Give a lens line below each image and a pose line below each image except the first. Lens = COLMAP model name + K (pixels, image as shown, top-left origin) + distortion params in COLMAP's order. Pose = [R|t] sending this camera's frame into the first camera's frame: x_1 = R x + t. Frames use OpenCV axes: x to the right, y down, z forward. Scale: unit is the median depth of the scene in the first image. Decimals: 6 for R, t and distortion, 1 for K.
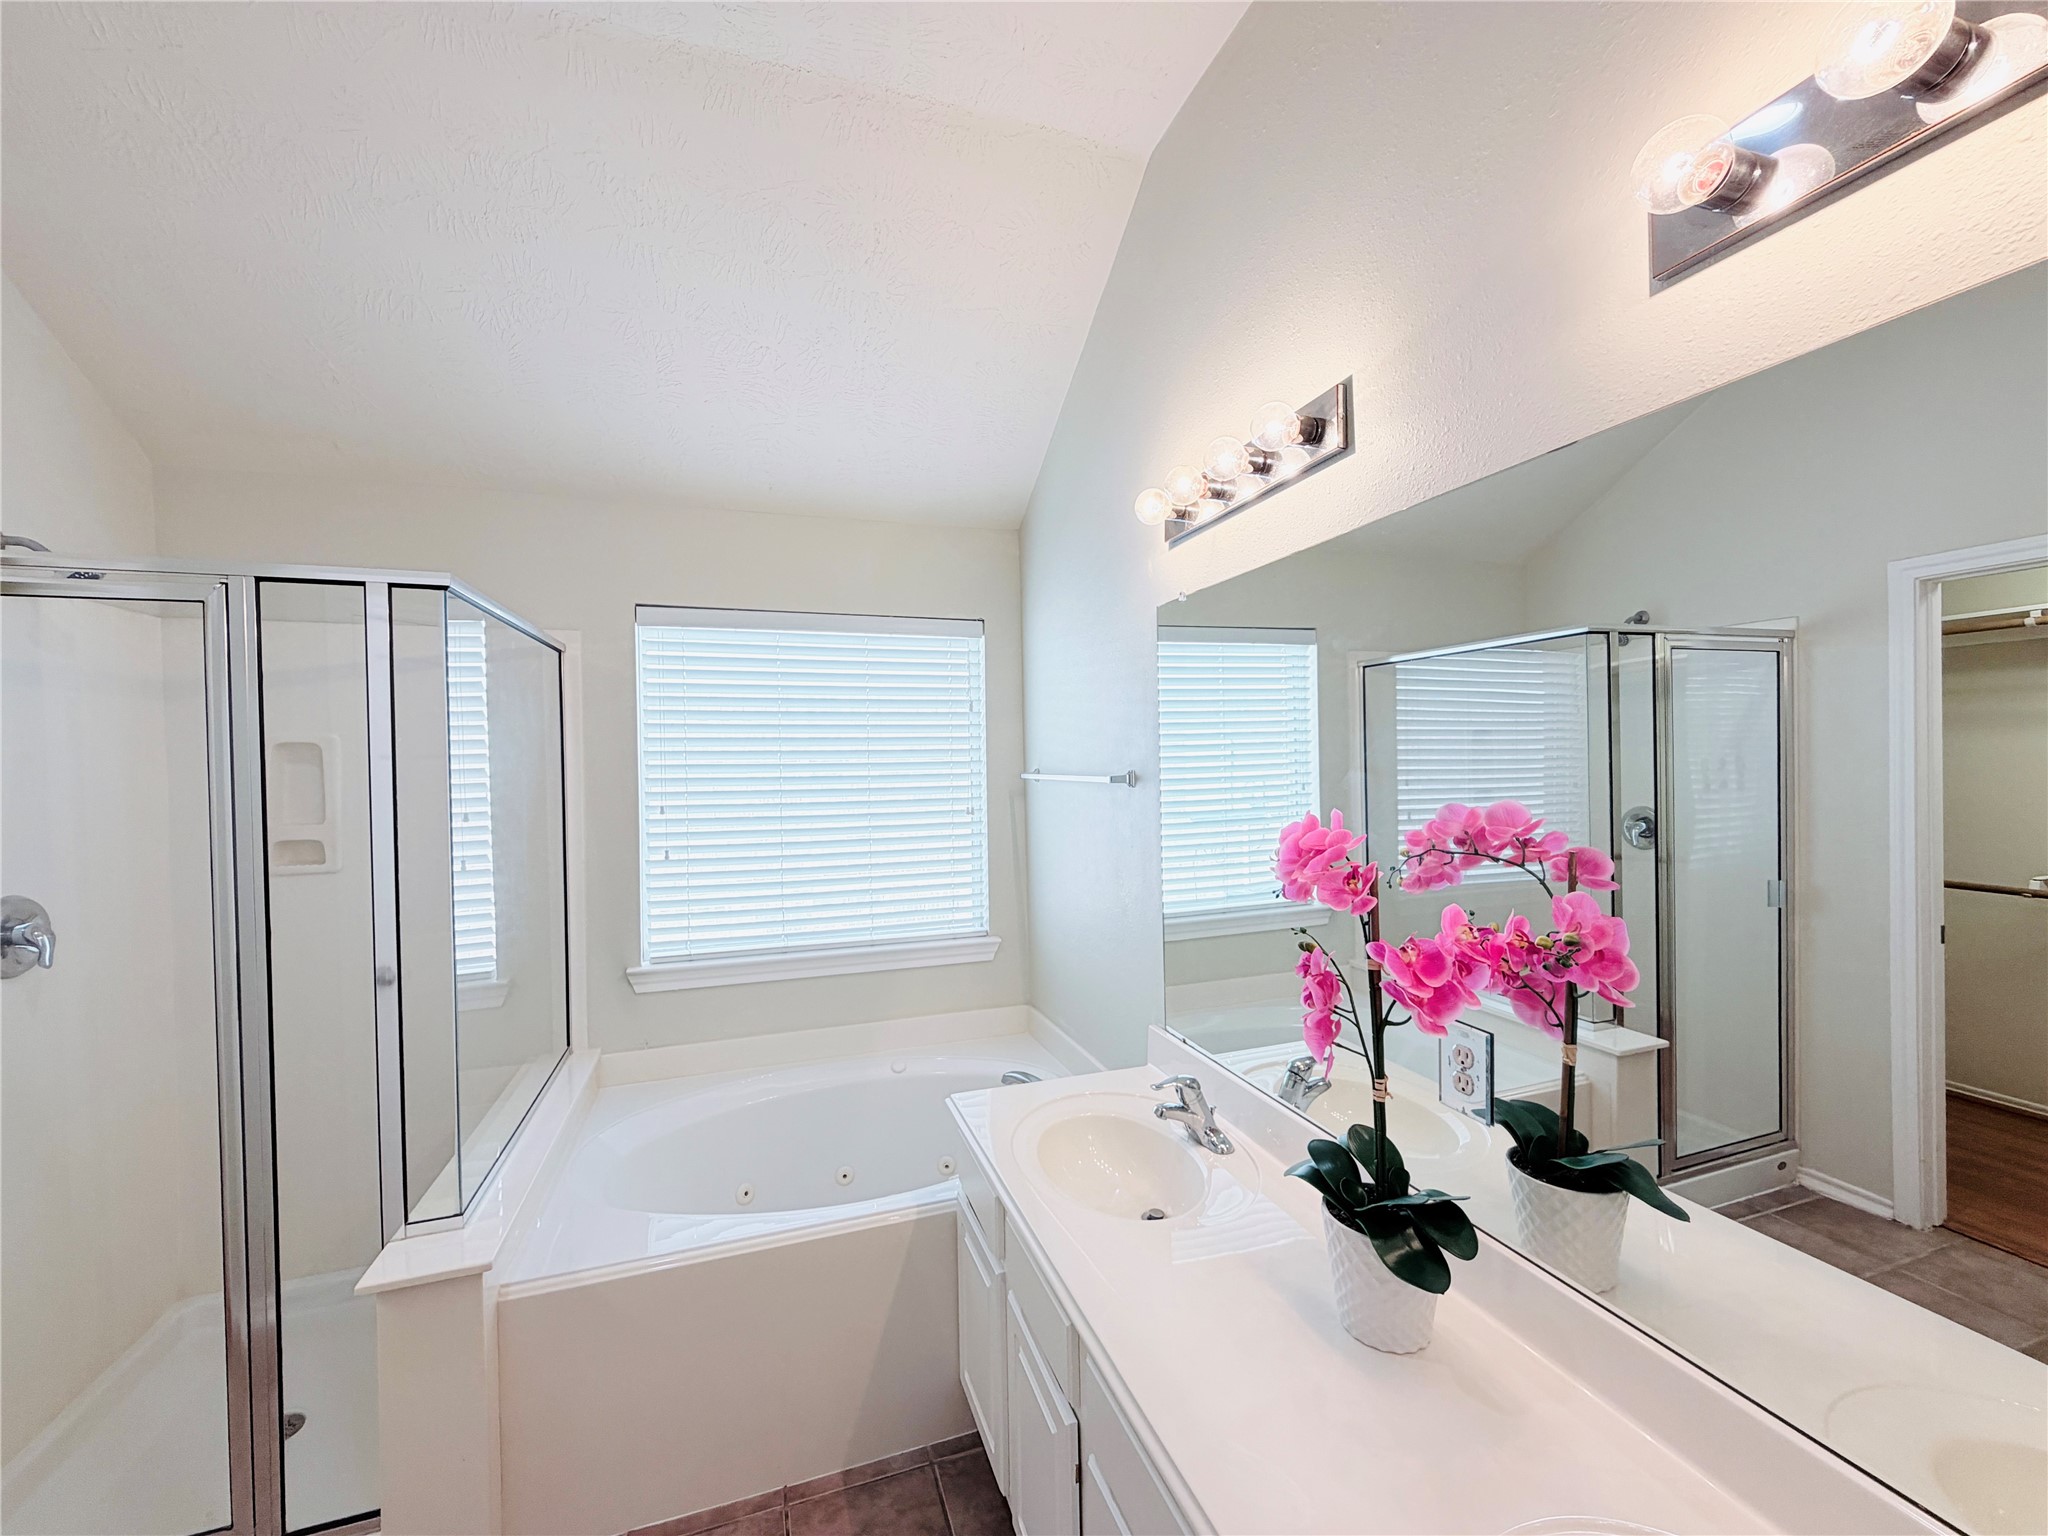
lens RADIAL K [[815.7, 0, 1022.5], [0, 815.7, 770.0], [0, 0, 1]] dist [0.000567, 0.000096]
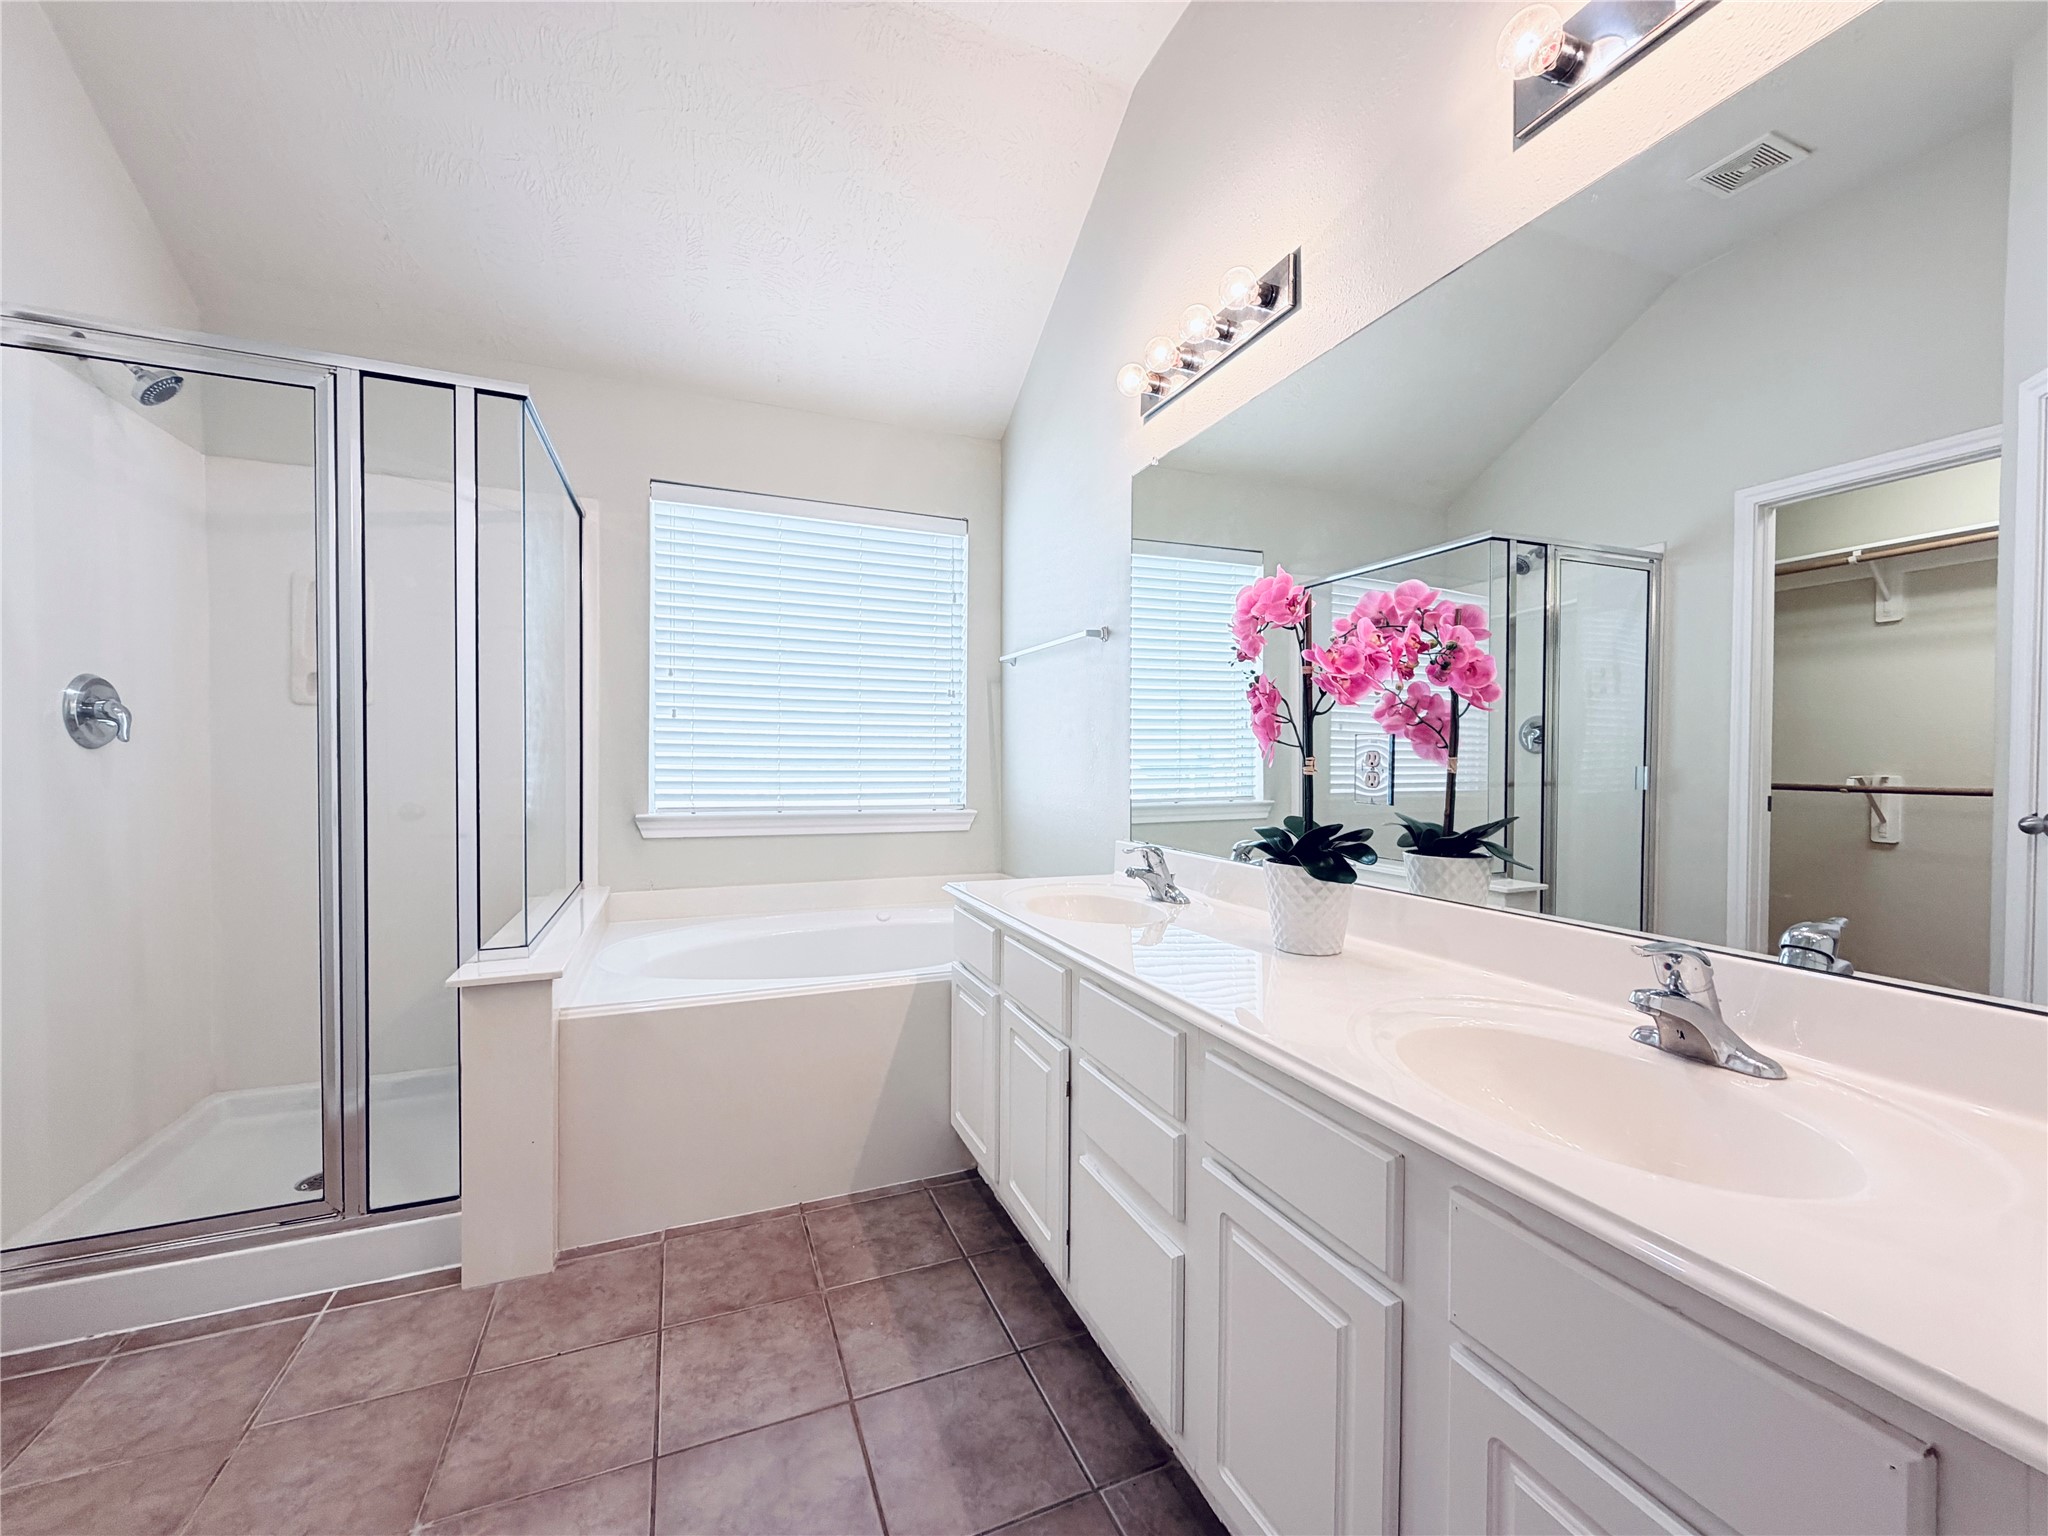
lens RADIAL K [[812.5, 0, 1024.0], [0, 812.5, 768.0], [0, 0, 1]] dist [-0.001732, 0.000283]
pose [[0.997542, 0.022328, 0.066416, -0.065624], [-0.022539, 0.999743, 0.002428, 0.254610], [-0.066345, -0.003919, 0.997789, -0.169520]]
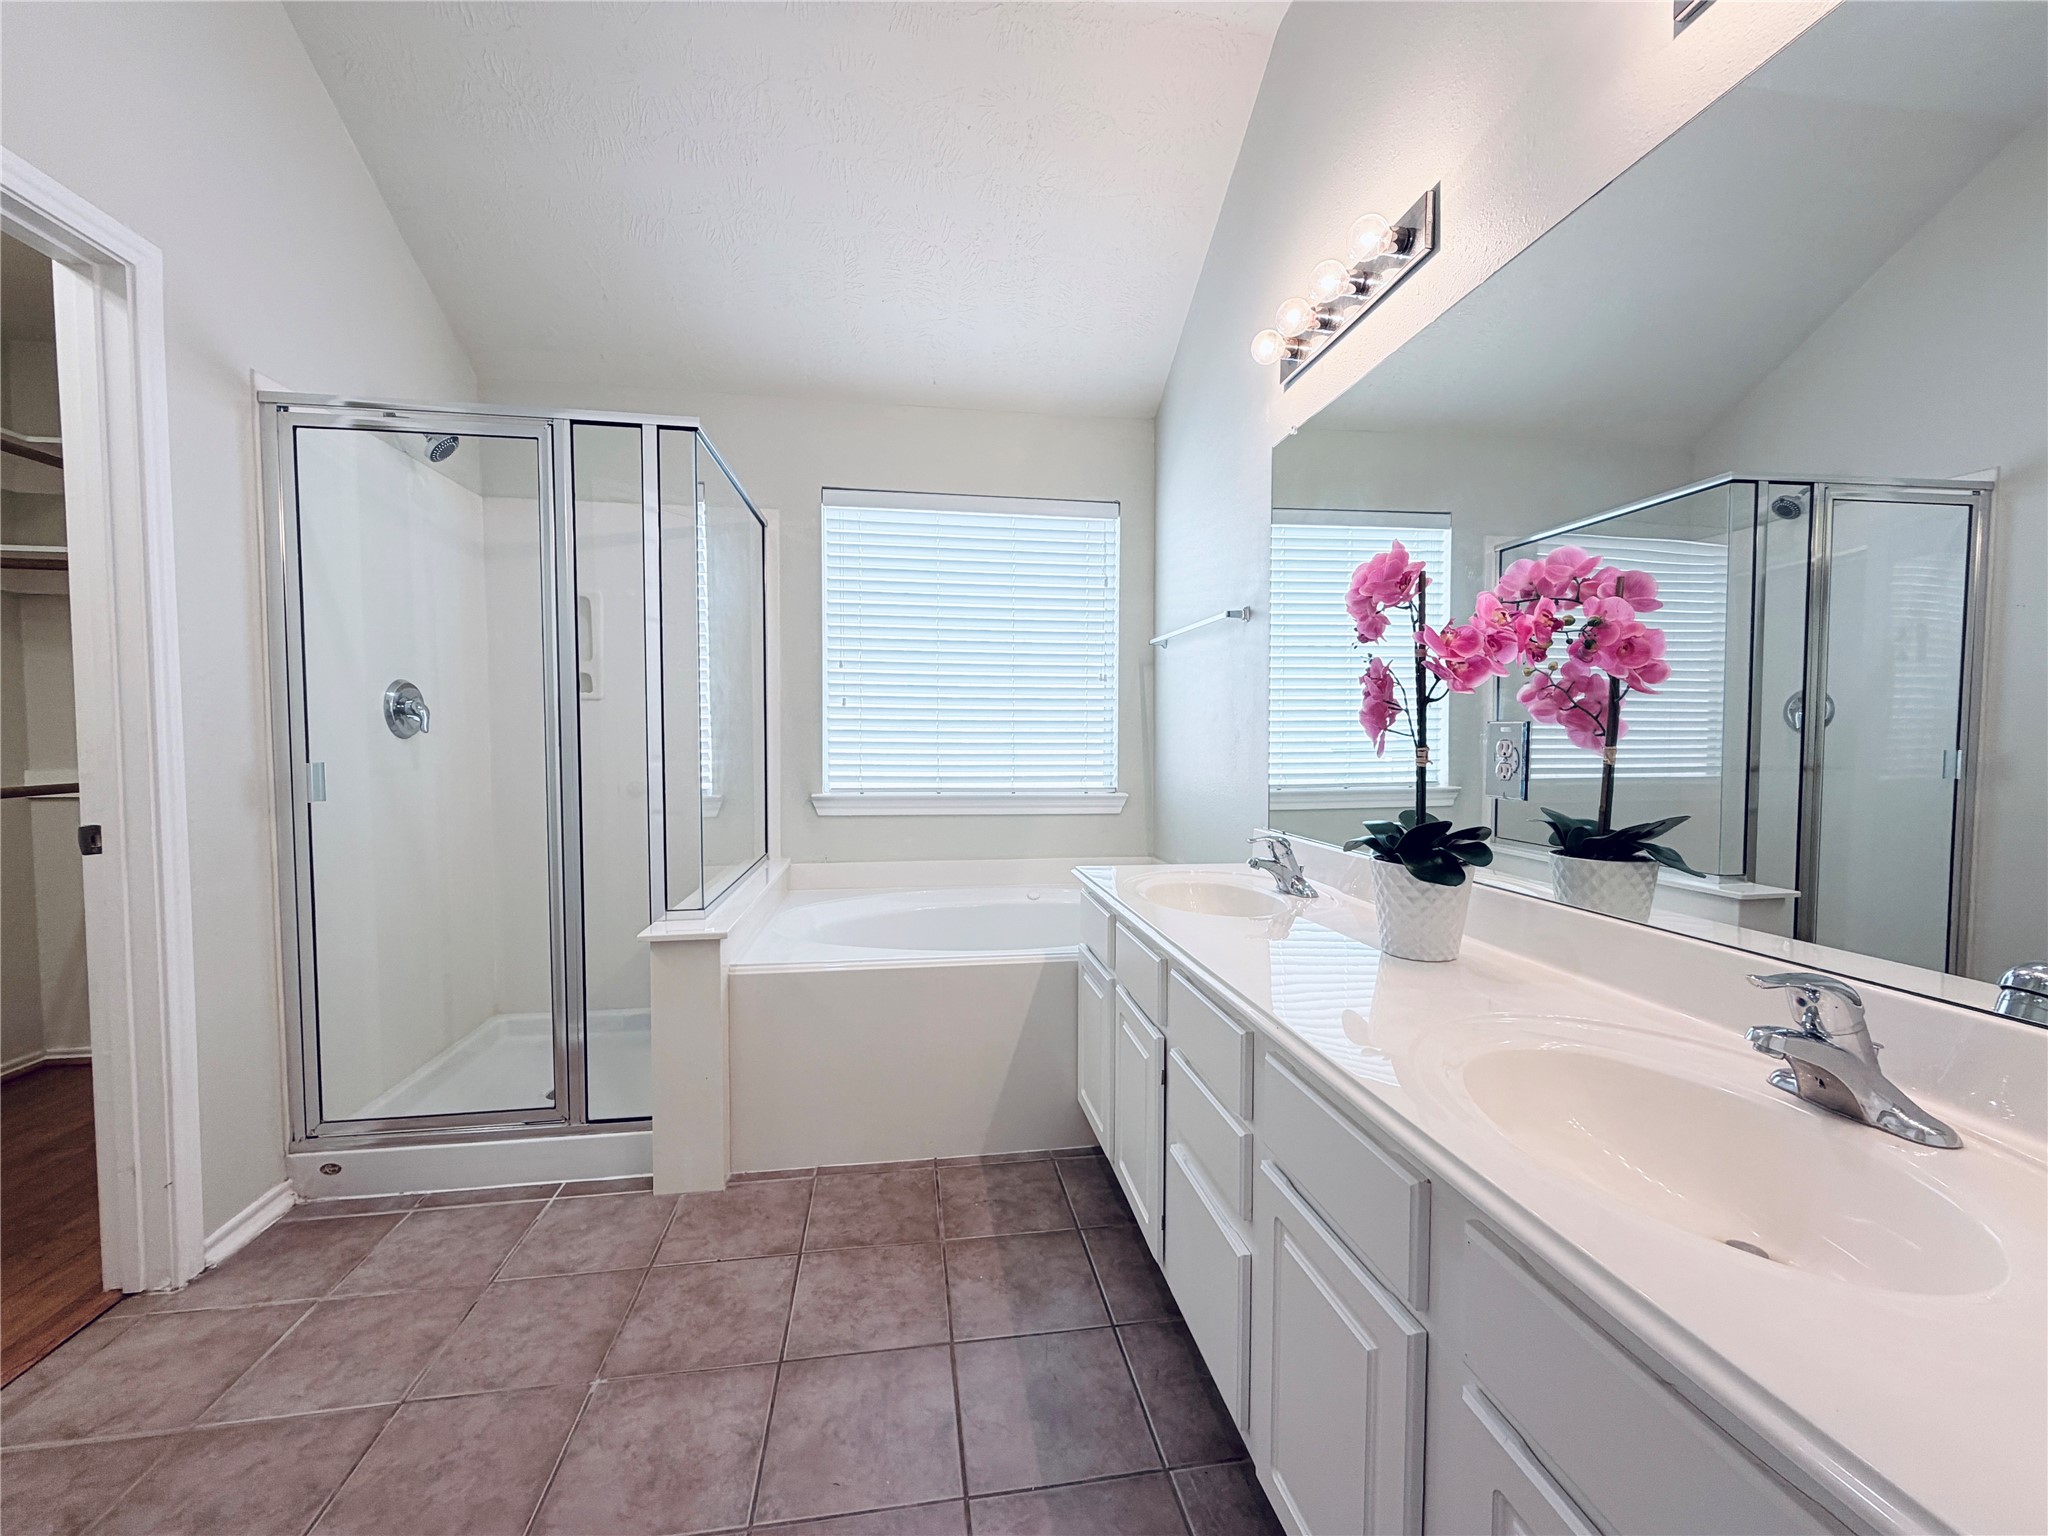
lens RADIAL K [[812.5, 0, 1024.0], [0, 812.5, 768.0], [0, 0, 1]] dist [-0.001732, 0.000283]
pose [[0.984583, 0.026629, -0.172879, 0.041956], [-0.021049, 0.999199, 0.034031, 0.240214], [0.173647, -0.029867, 0.984355, -0.182484]]
